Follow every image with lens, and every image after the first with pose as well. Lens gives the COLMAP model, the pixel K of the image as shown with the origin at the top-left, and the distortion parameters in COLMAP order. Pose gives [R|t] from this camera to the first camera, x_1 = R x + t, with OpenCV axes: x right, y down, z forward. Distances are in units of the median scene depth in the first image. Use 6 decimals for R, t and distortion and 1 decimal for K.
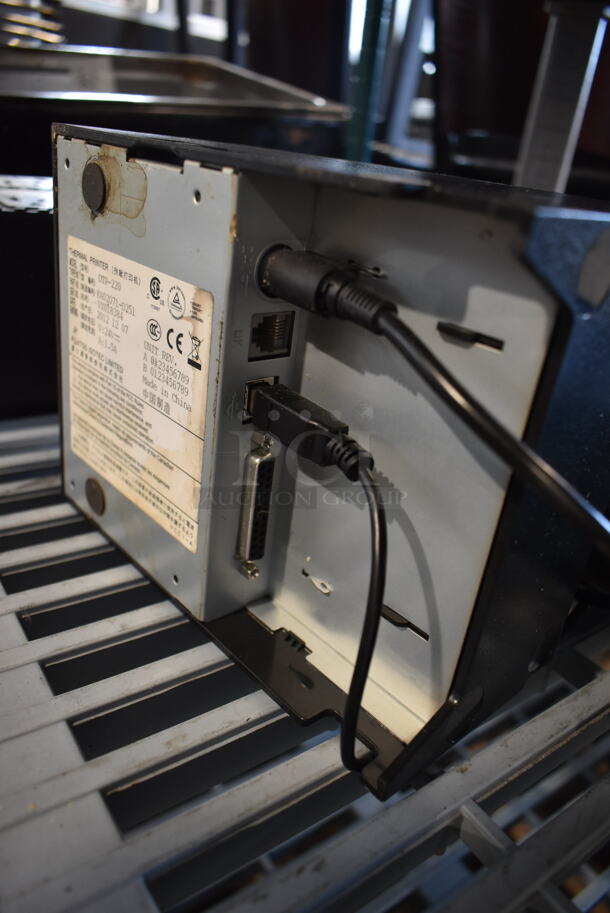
lens RADIAL K [[686.8, 0, 305.0], [0, 686.8, 456.5], [0, 0, 1]] dist [-0.012032, 0.001143]
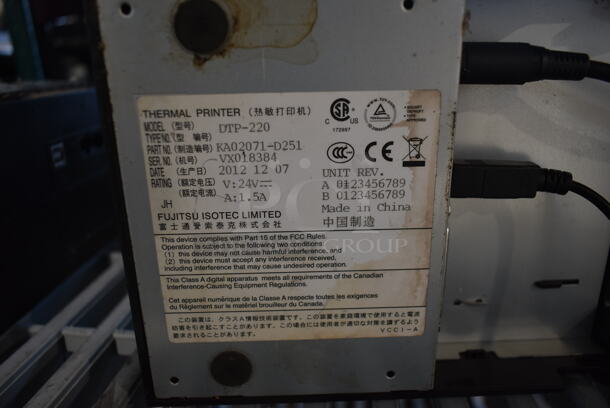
lens RADIAL K [[458.9, 0, 305.0], [0, 458.9, 204.0], [0, 0, 1]] dist [-0.012032, 0.001143]
pose [[0.646587, -0.366081, 0.669260, -0.738136], [0.408428, 0.907119, 0.101597, -0.210744], [-0.644291, 0.207654, 0.736049, 0.578769]]
